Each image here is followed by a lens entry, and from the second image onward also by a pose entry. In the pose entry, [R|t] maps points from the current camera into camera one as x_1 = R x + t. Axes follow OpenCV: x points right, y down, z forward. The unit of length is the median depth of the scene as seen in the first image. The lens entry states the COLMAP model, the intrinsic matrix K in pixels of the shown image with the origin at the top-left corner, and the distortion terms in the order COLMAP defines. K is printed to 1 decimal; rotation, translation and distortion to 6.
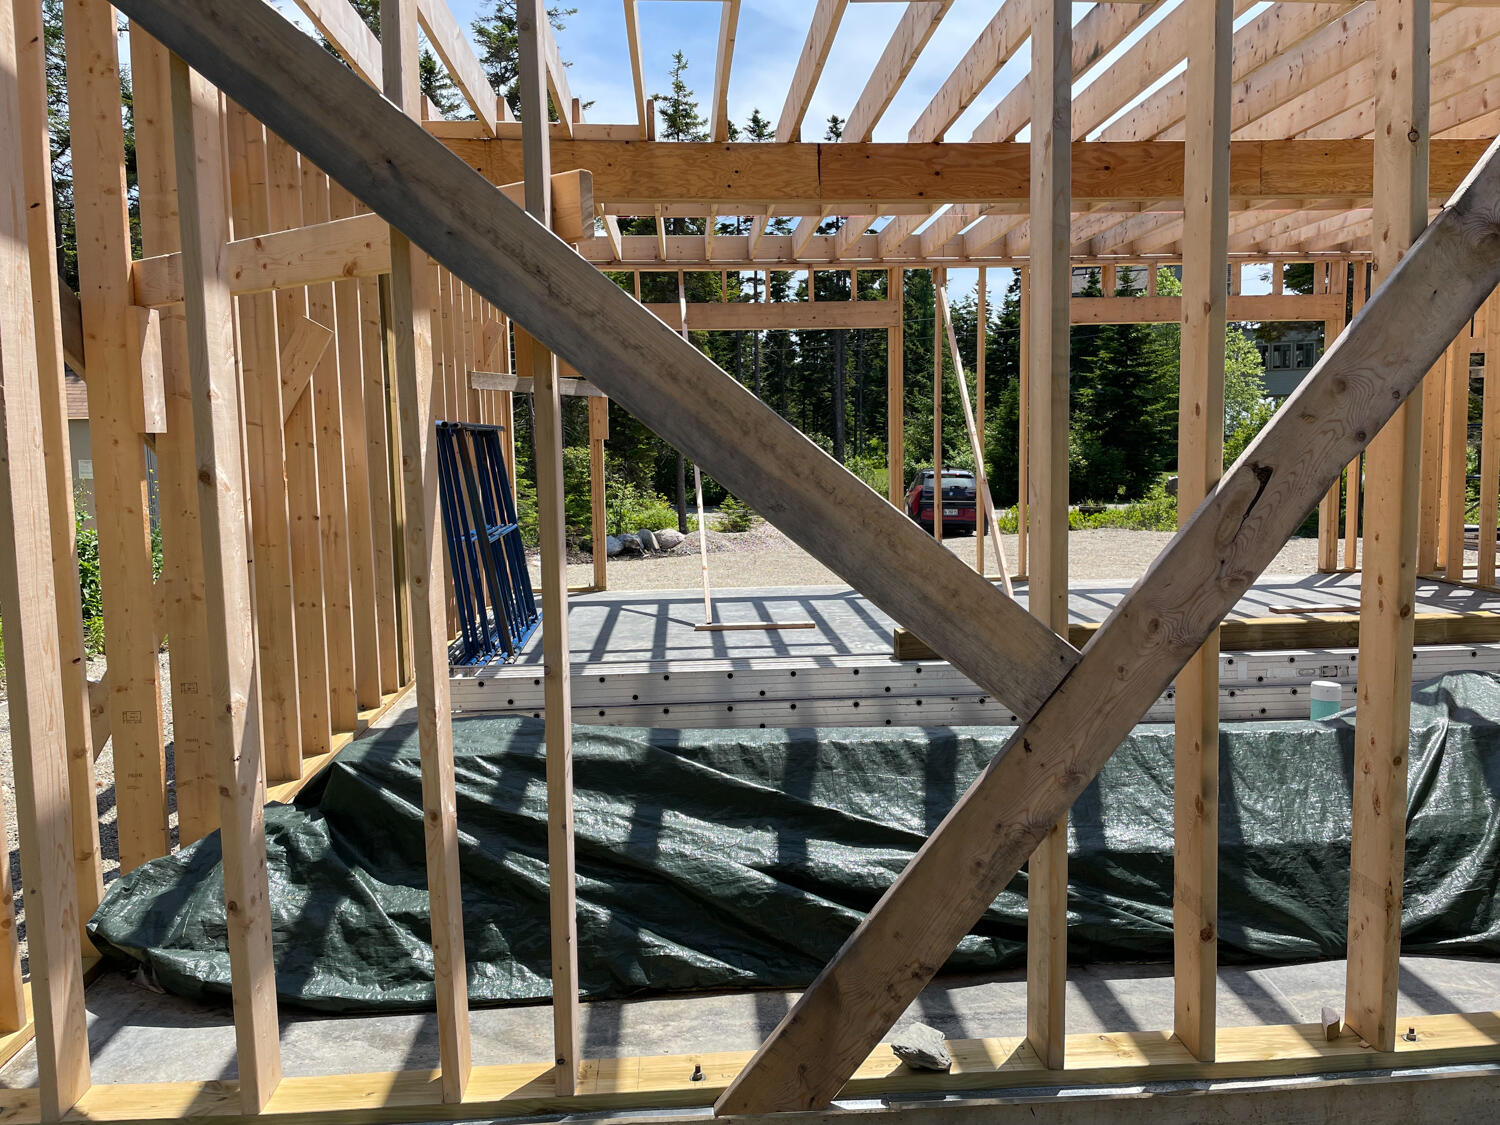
lens RADIAL K [[1126.1, 0, 750.2], [0, 1126.1, 539.4], [0, 0, 1]] dist [0.097243, -0.123585]
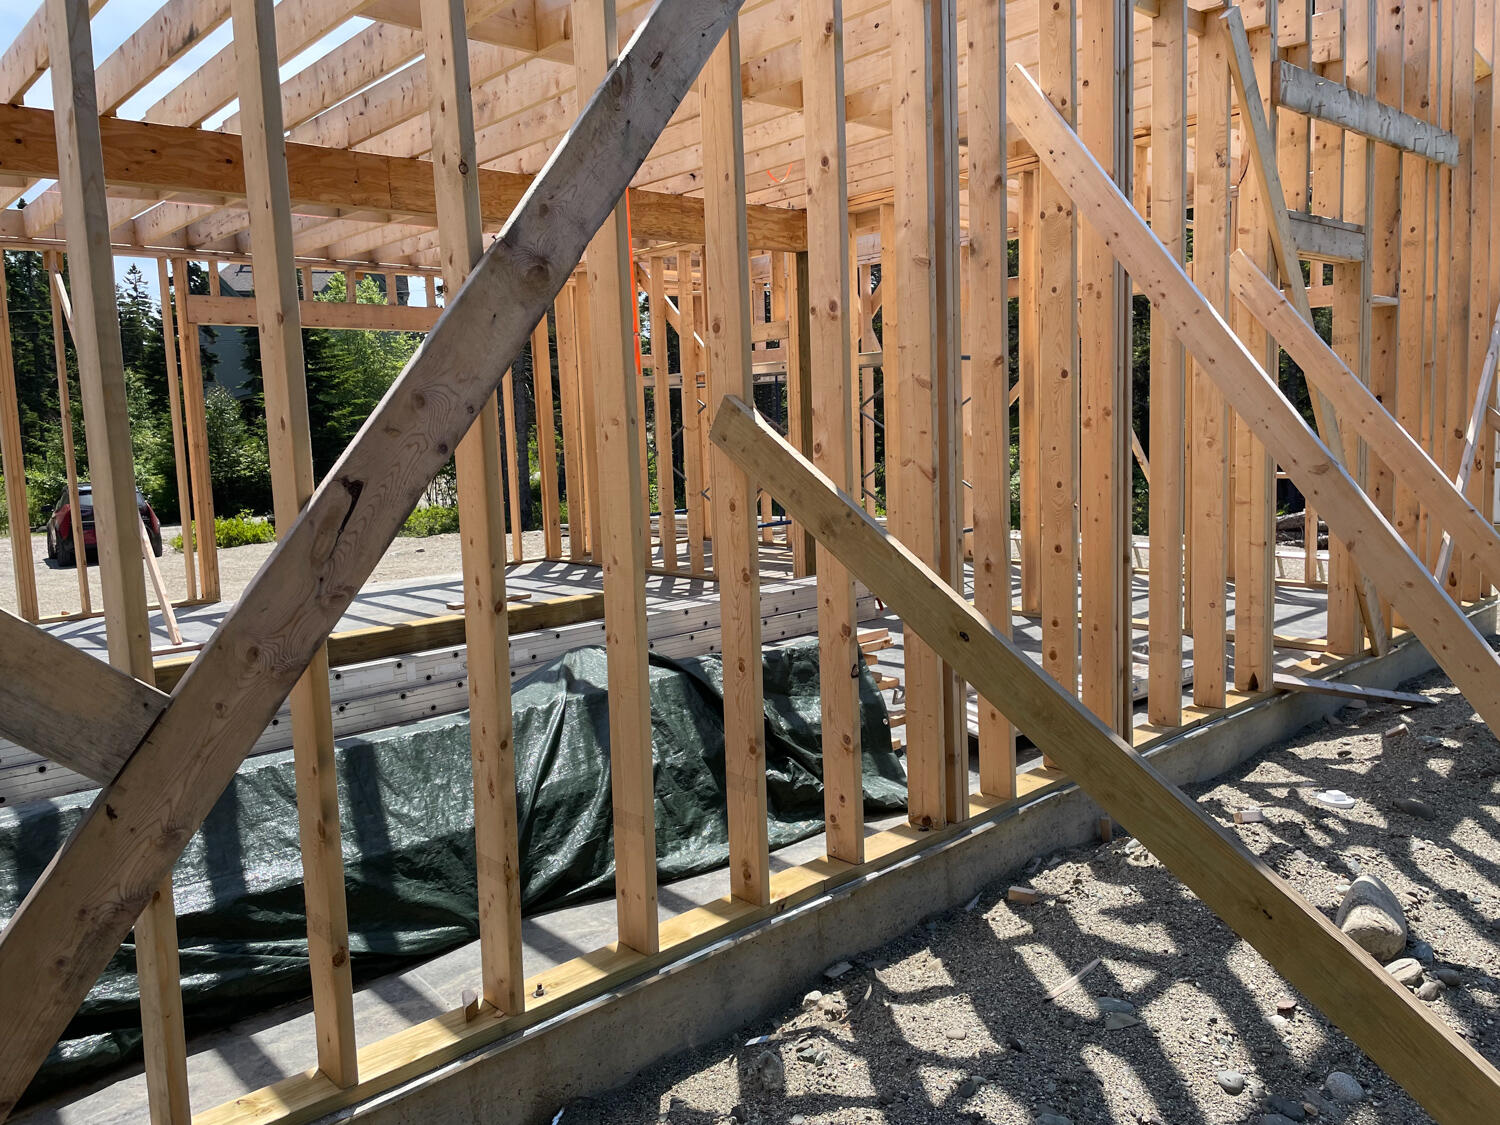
lens RADIAL K [[1133.9, 0, 755.5], [0, 1133.9, 540.1], [0, 0, 1]] dist [0.095961, -0.132346]
pose [[0.778409, -0.074864, 0.623278, 0.080301], [0.077532, 0.996727, 0.022891, -0.006438], [-0.622952, 0.030505, 0.781665, -0.001857]]
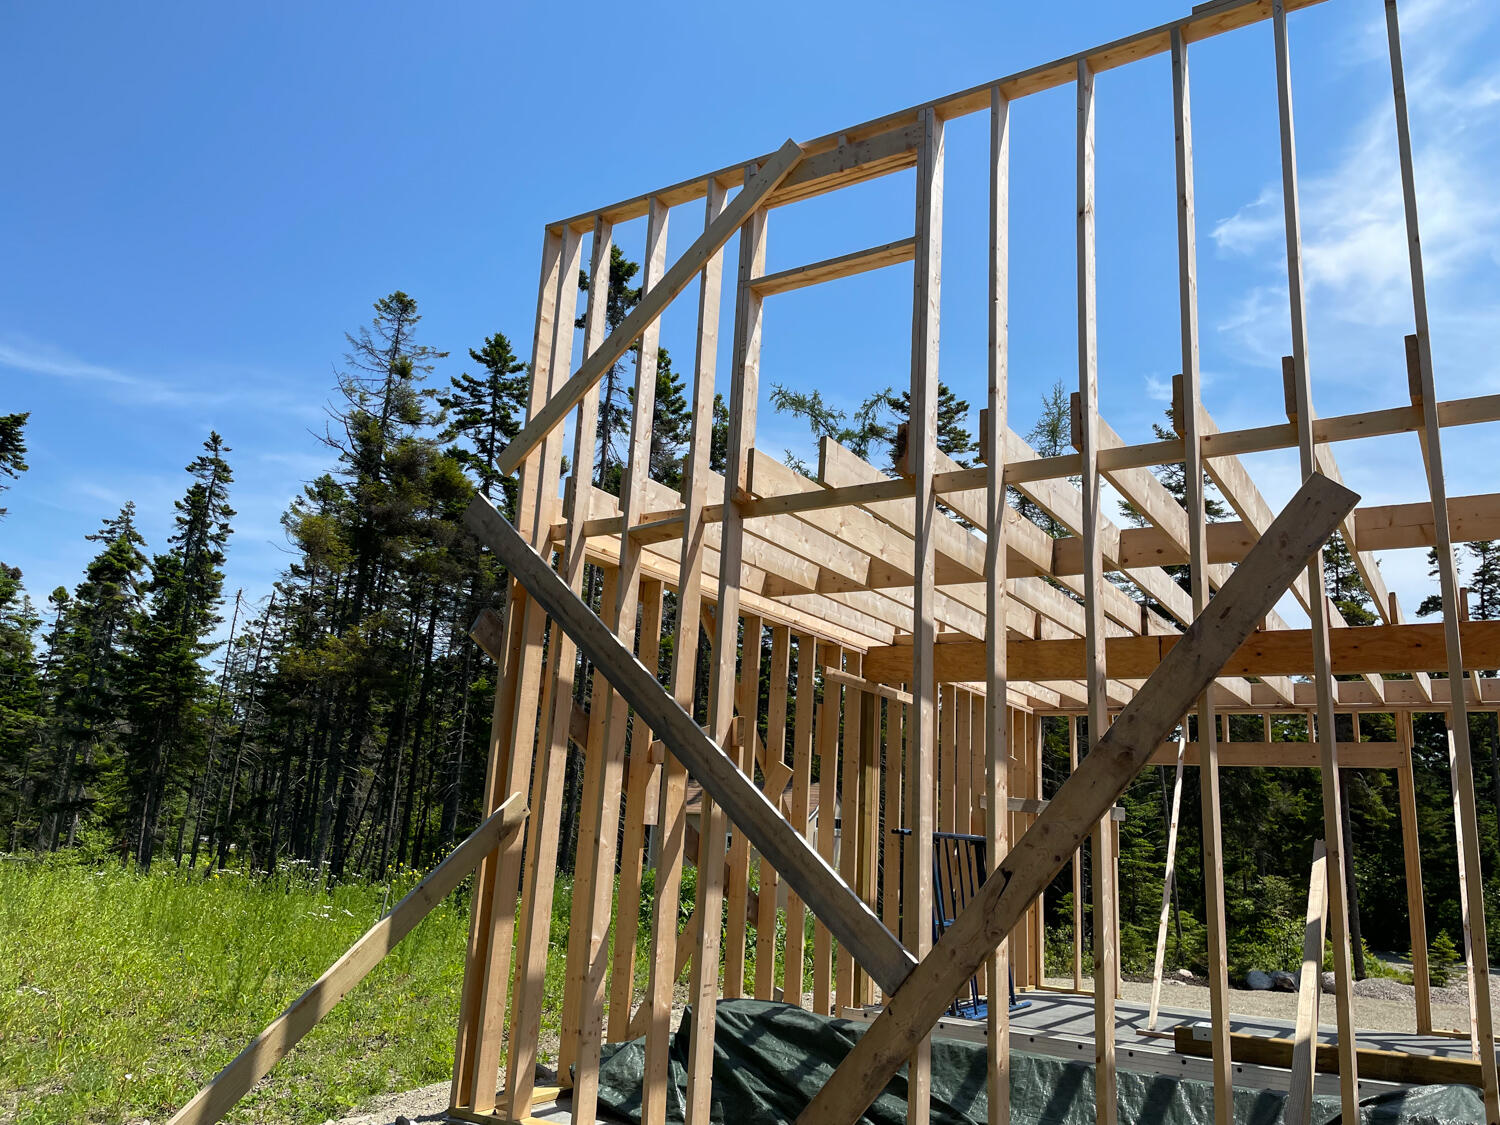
lens RADIAL K [[1161.5, 0, 787.0], [0, 1161.5, 545.4], [0, 0, 1]] dist [0.098882, -0.156127]
pose [[0.811774, -0.084425, -0.577837, 1.134184], [-0.117949, 0.945397, -0.303829, 0.051819], [0.571937, 0.314796, 0.757491, -0.739729]]
